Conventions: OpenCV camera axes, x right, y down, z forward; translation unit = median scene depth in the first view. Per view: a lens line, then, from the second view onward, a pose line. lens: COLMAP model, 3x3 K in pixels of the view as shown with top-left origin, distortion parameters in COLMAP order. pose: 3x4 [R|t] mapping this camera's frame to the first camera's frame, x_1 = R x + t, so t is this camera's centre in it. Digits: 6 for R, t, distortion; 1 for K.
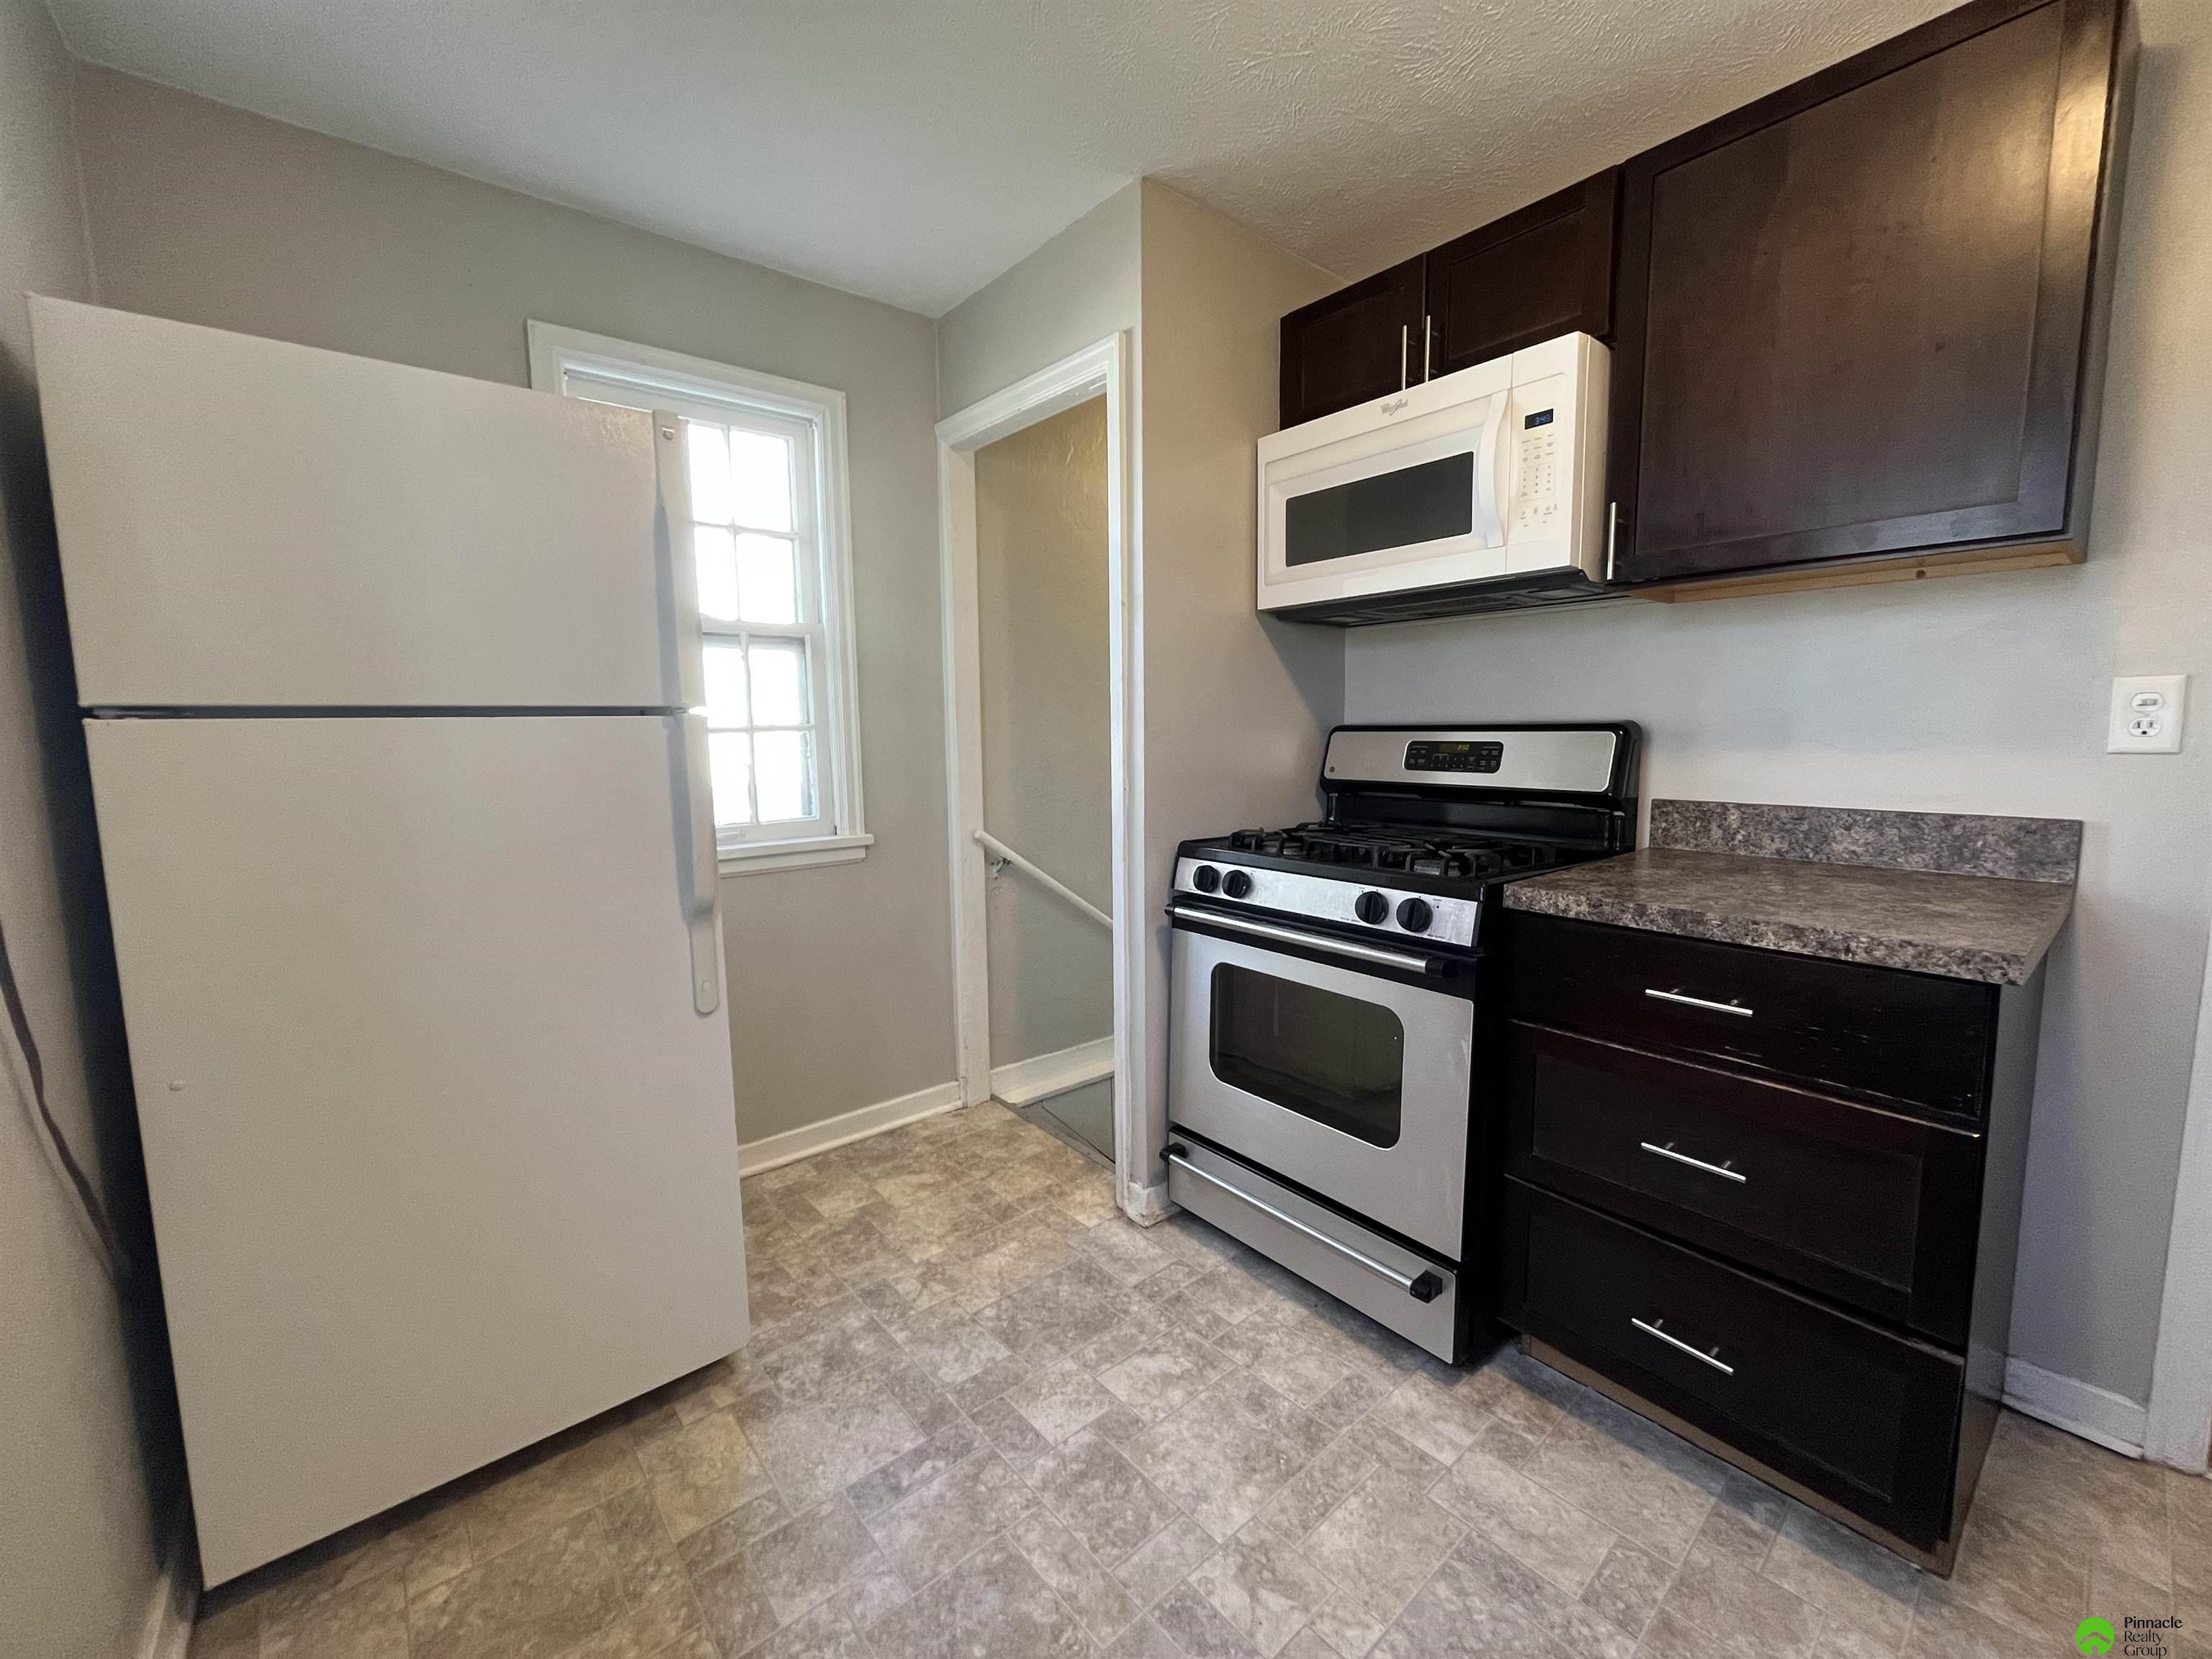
lens RADIAL K [[892.5, 0, 1110.5], [0, 892.5, 821.5], [0, 0, 1]] dist [-0.002288, -0.000267]
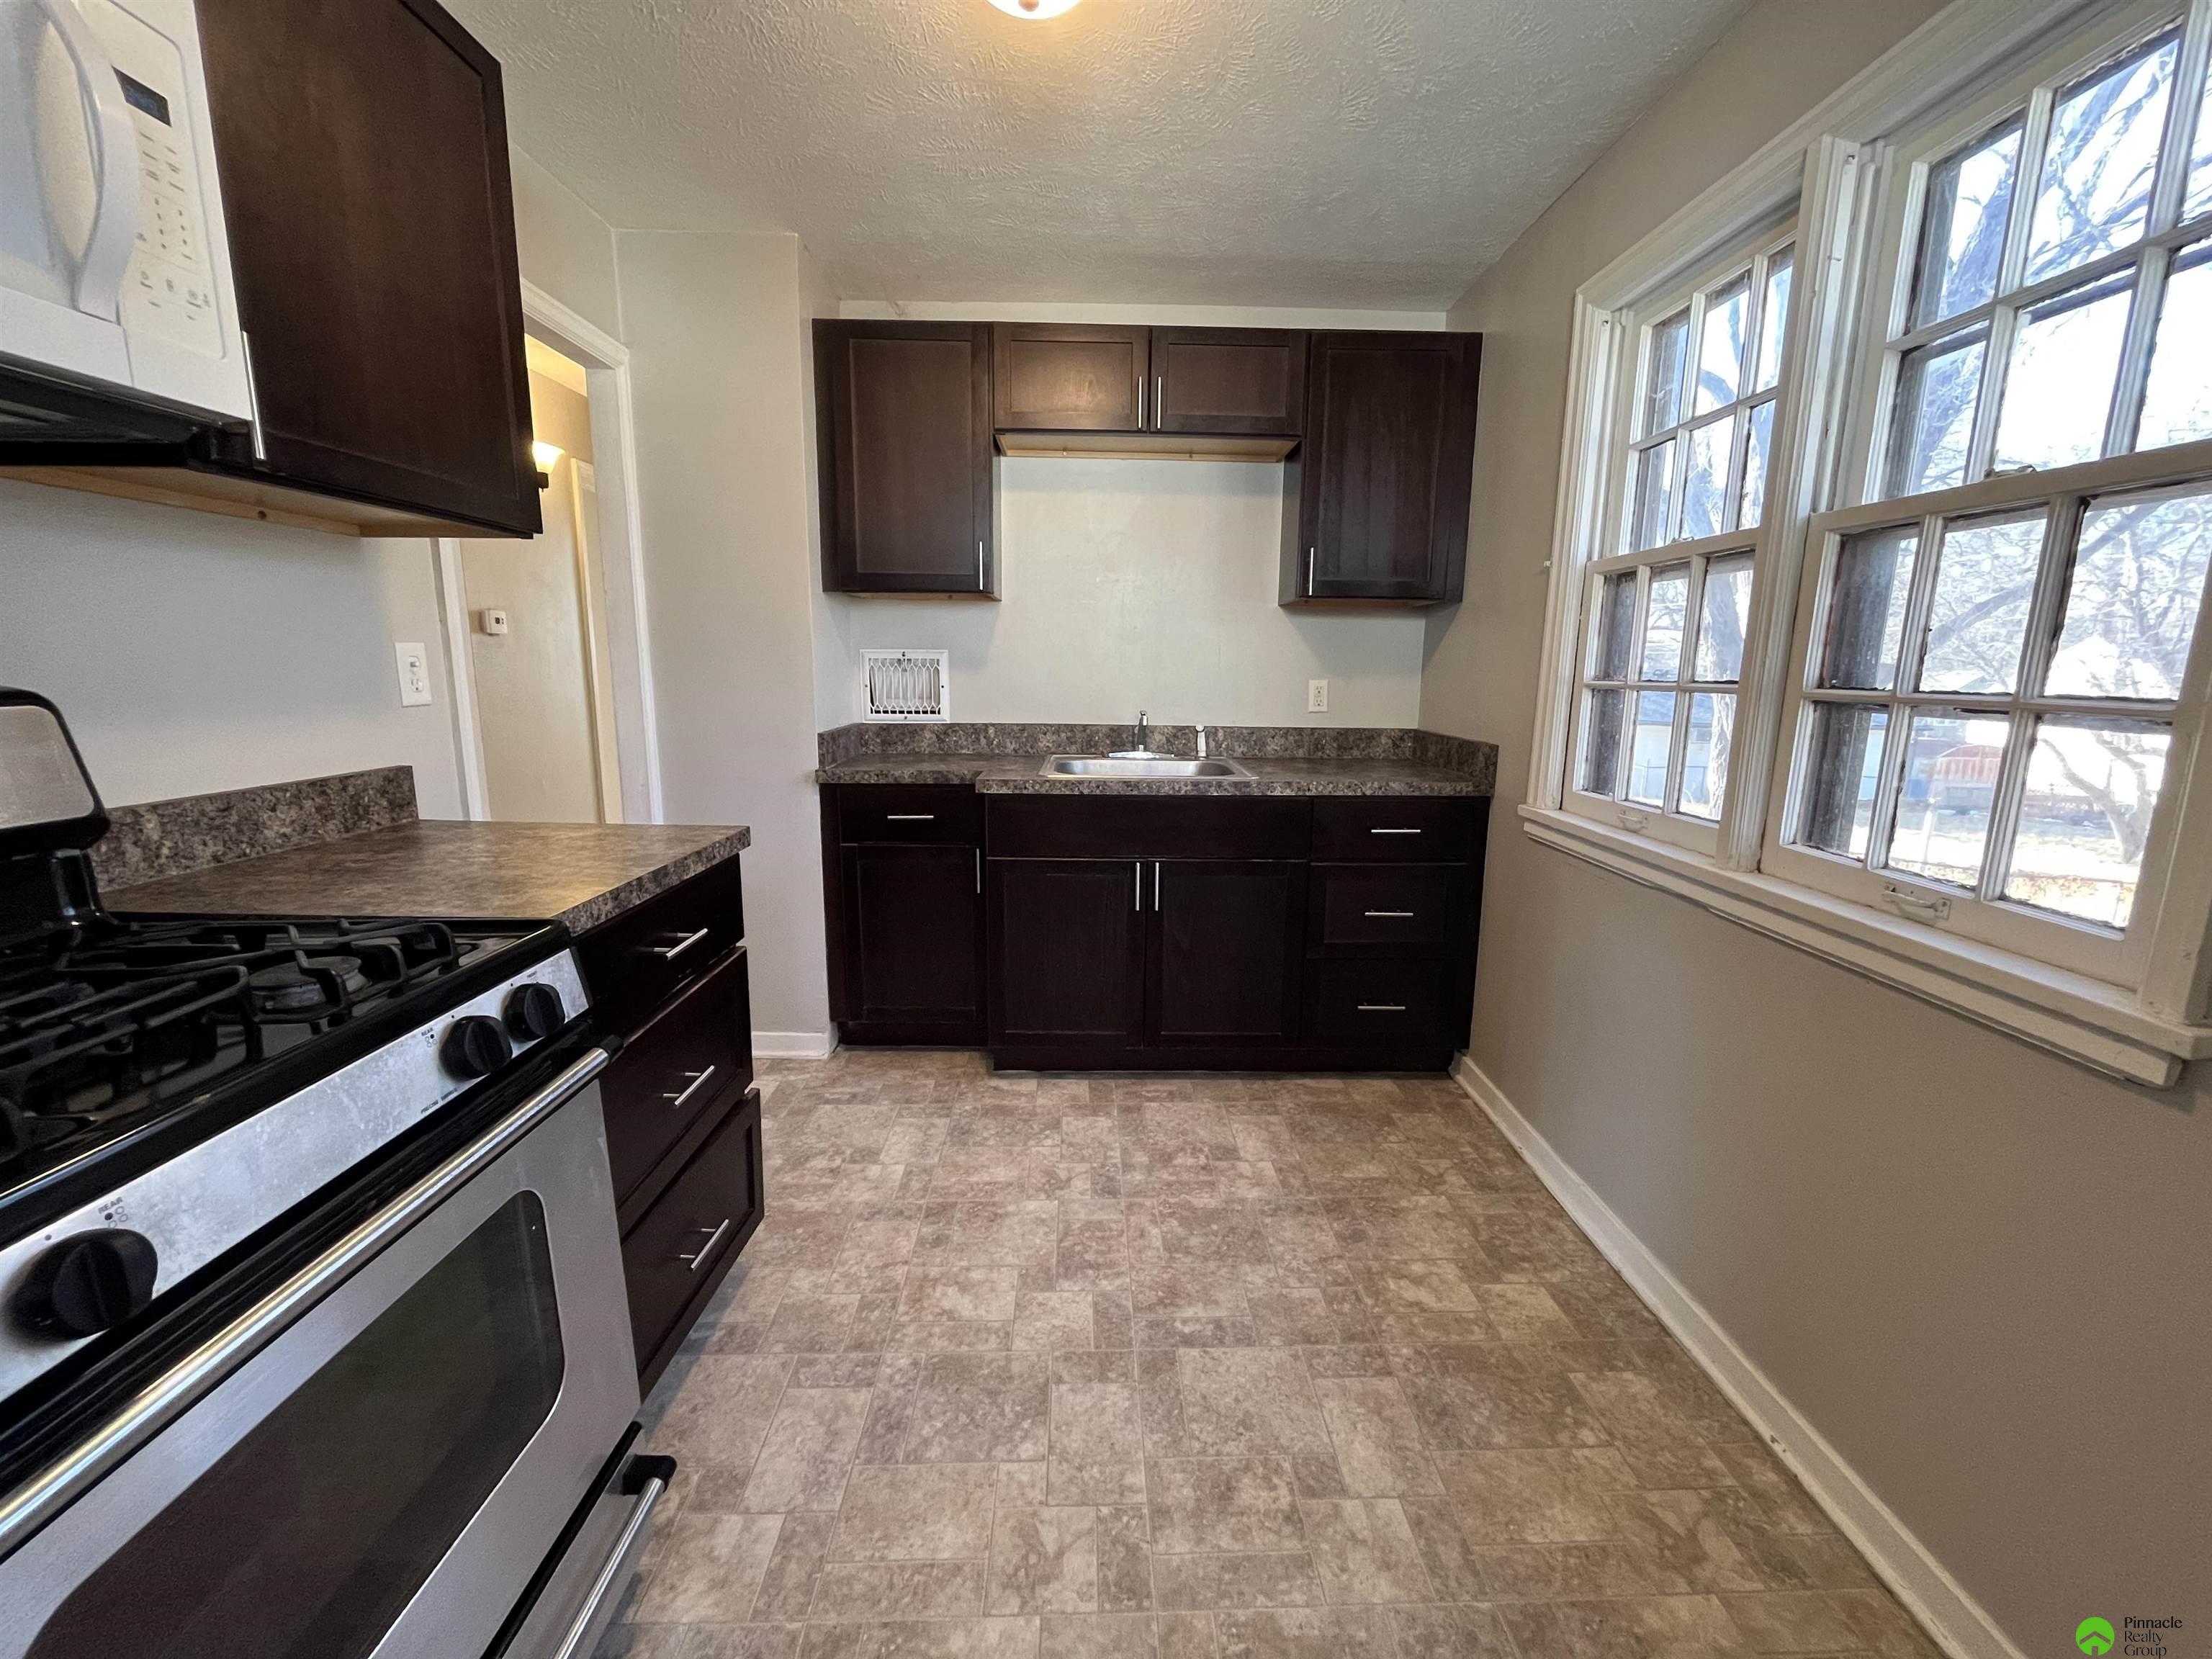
lens RADIAL K [[892.5, 0, 1110.5], [0, 892.5, 821.5], [0, 0, 1]] dist [-0.002288, -0.000267]
pose [[-0.778993, -0.108091, 0.617646, -0.332202], [0.063894, 0.966219, 0.249677, -0.148980], [-0.623769, 0.233961, -0.745771, 1.199073]]
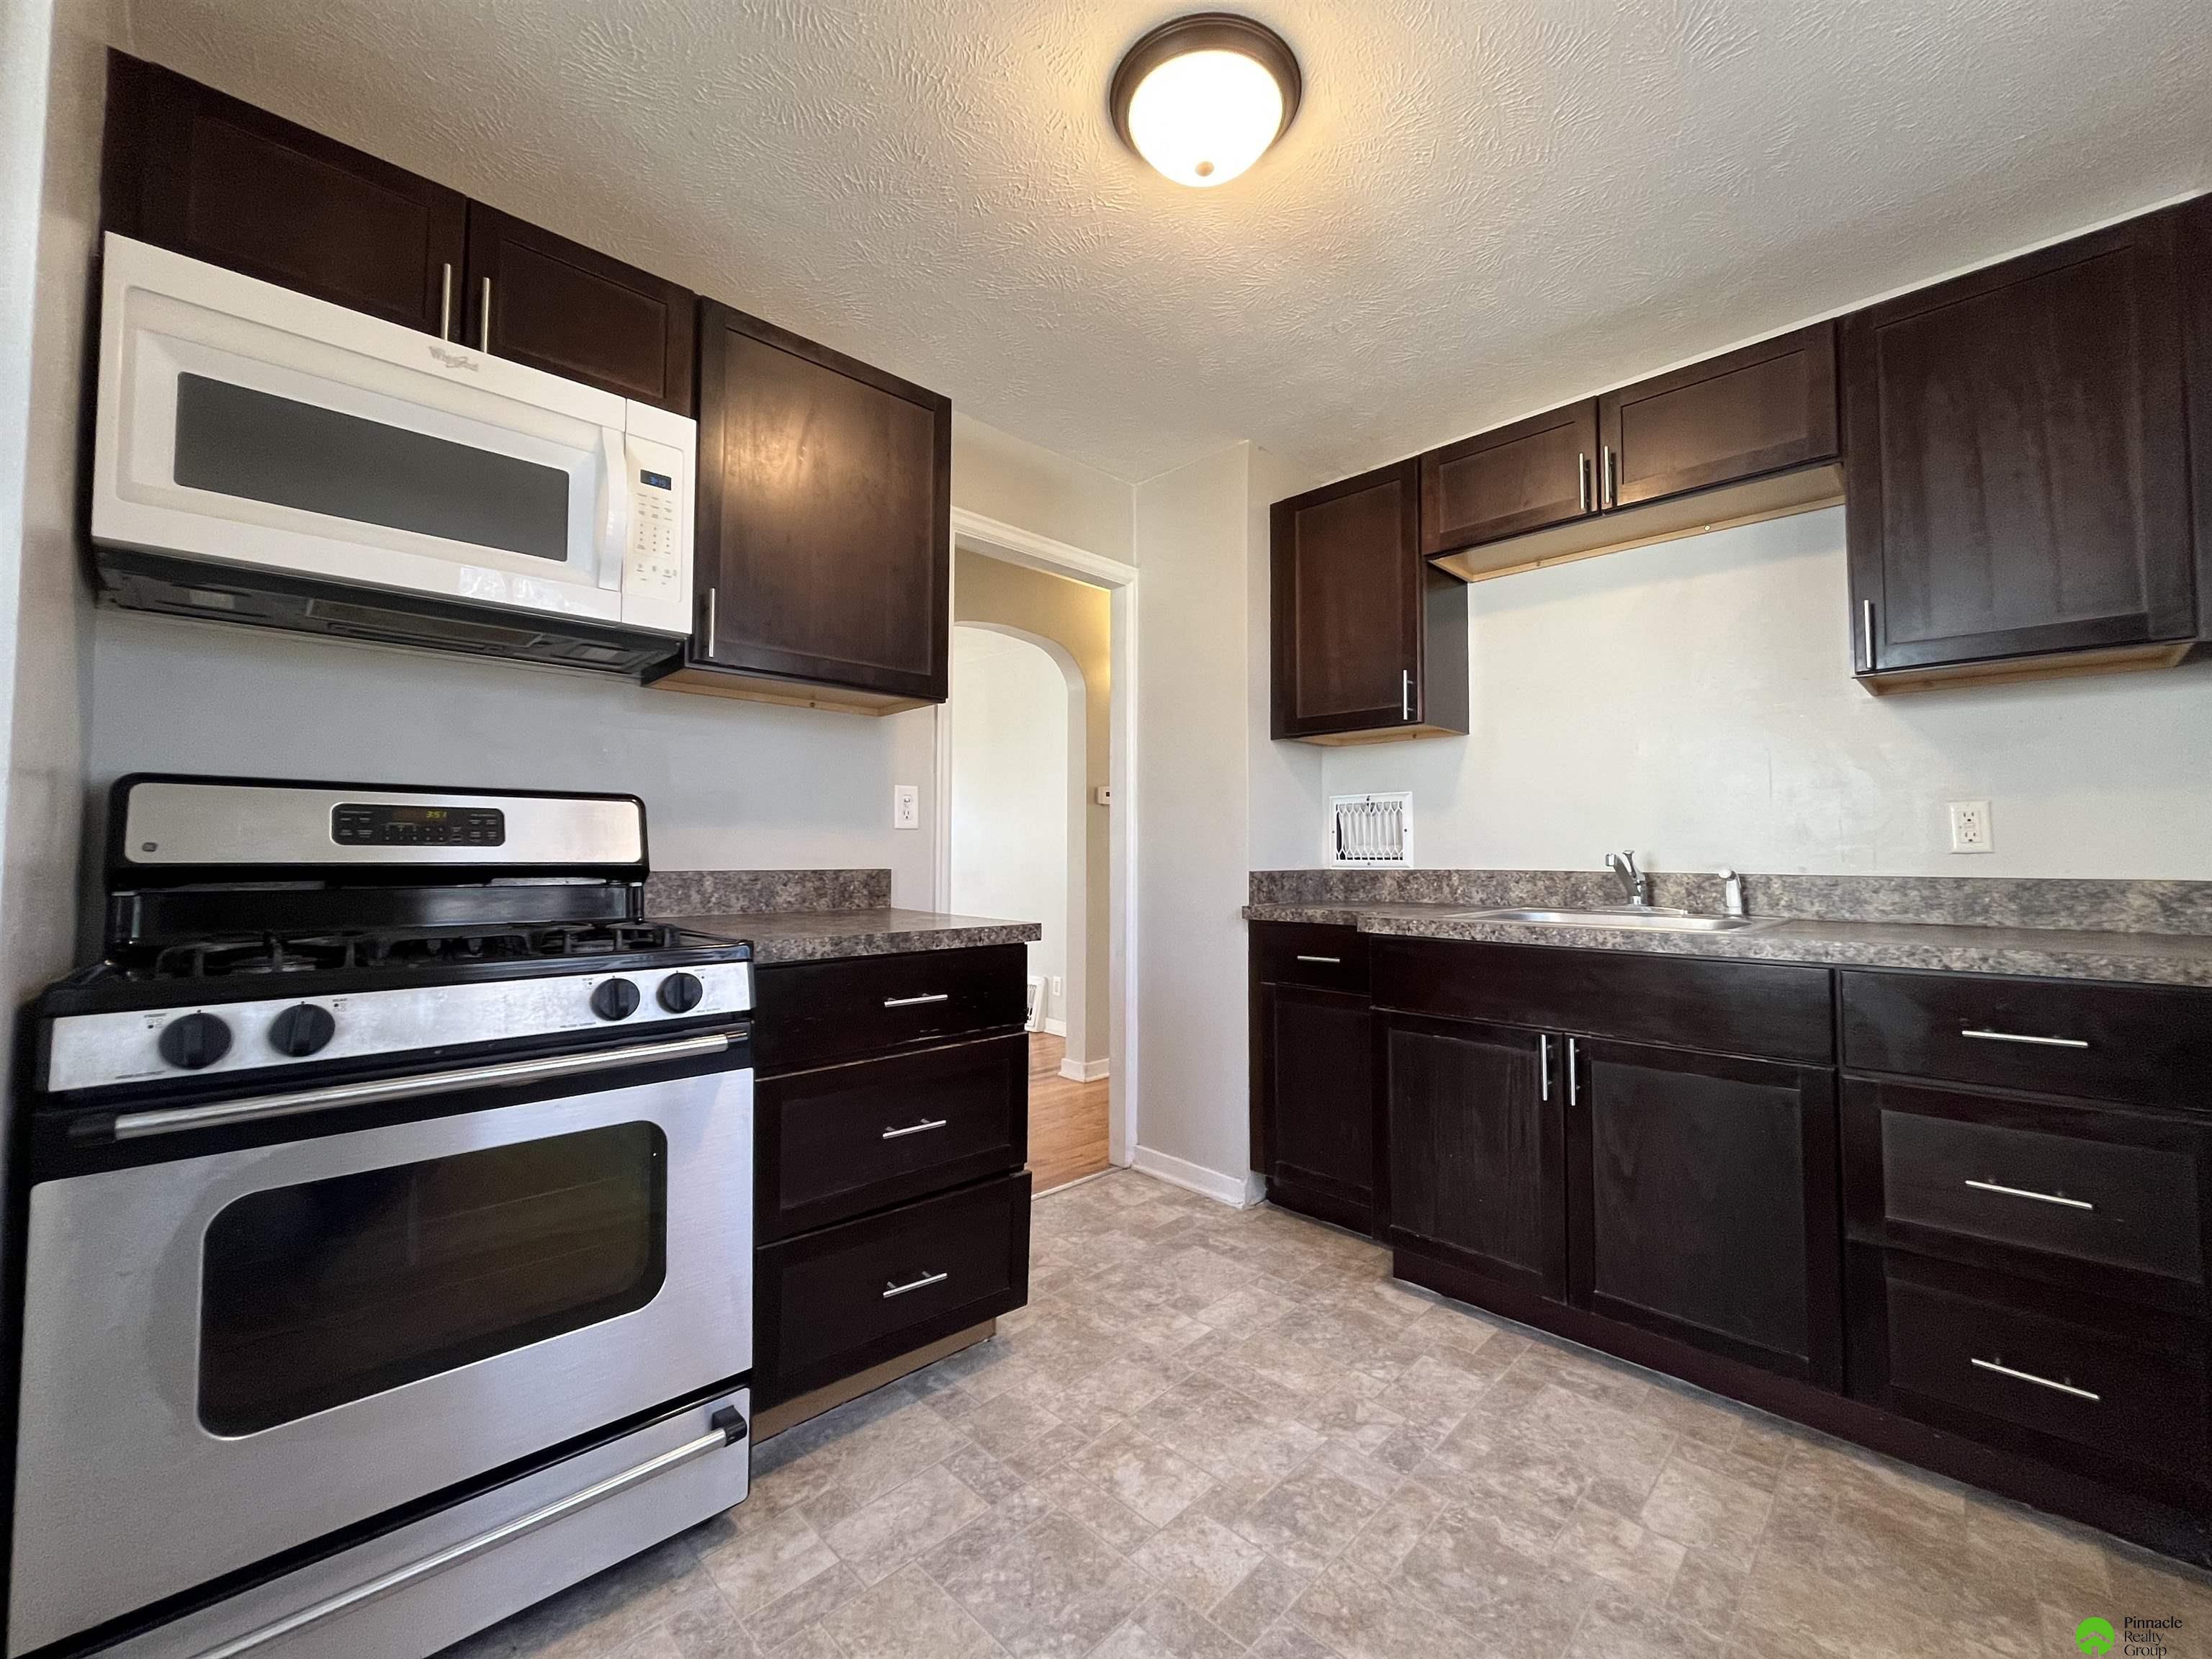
lens RADIAL K [[892.5, 0, 1110.5], [0, 892.5, 821.5], [0, 0, 1]] dist [-0.002288, -0.000267]
pose [[-0.085129, 0.049906, 0.995119, -0.562480], [0.105122, 0.993620, -0.040838, 0.020586], [-0.990809, 0.101132, -0.089832, 0.665812]]
